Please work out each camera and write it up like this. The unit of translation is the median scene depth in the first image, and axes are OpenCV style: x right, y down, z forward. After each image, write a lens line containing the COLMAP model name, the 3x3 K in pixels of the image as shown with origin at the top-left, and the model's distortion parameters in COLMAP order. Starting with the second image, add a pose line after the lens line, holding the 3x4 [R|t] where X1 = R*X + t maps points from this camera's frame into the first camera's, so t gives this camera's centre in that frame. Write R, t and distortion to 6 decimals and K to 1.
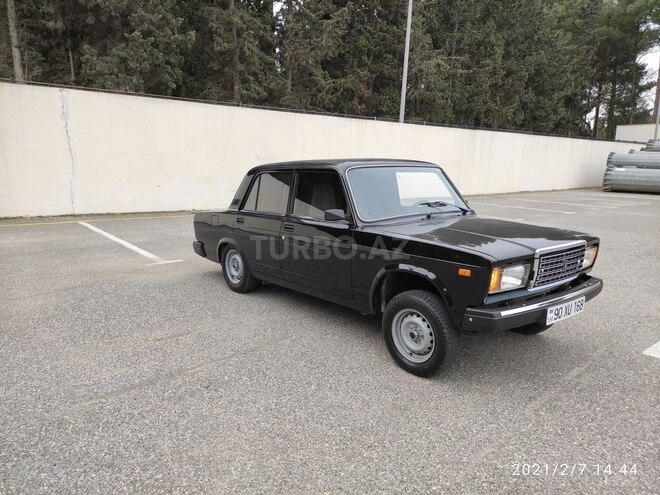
lens RADIAL K [[482.0, 0, 328.9], [0, 482.0, 247.8], [0, 0, 1]] dist [0.031551, -0.008560]
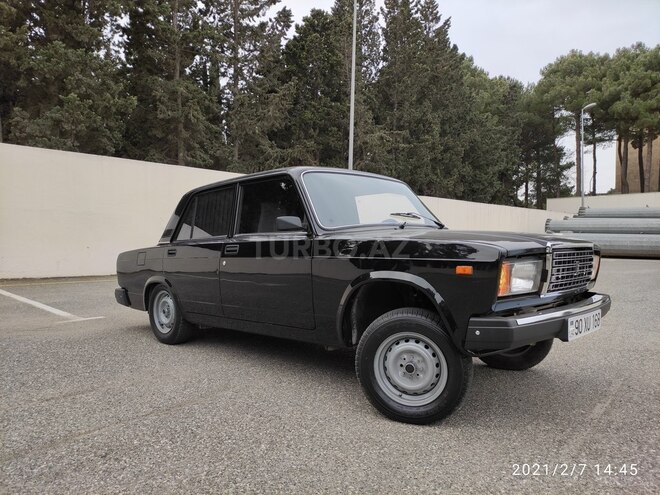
lens RADIAL K [[482.0, 0, 329.1], [0, 482.0, 247.5], [0, 0, 1]] dist [0.031551, -0.008560]
pose [[0.994111, -0.018891, 0.106706, -0.004084], [0.035898, 0.986499, -0.159783, 0.062279], [-0.102247, 0.162672, 0.981368, 0.131983]]
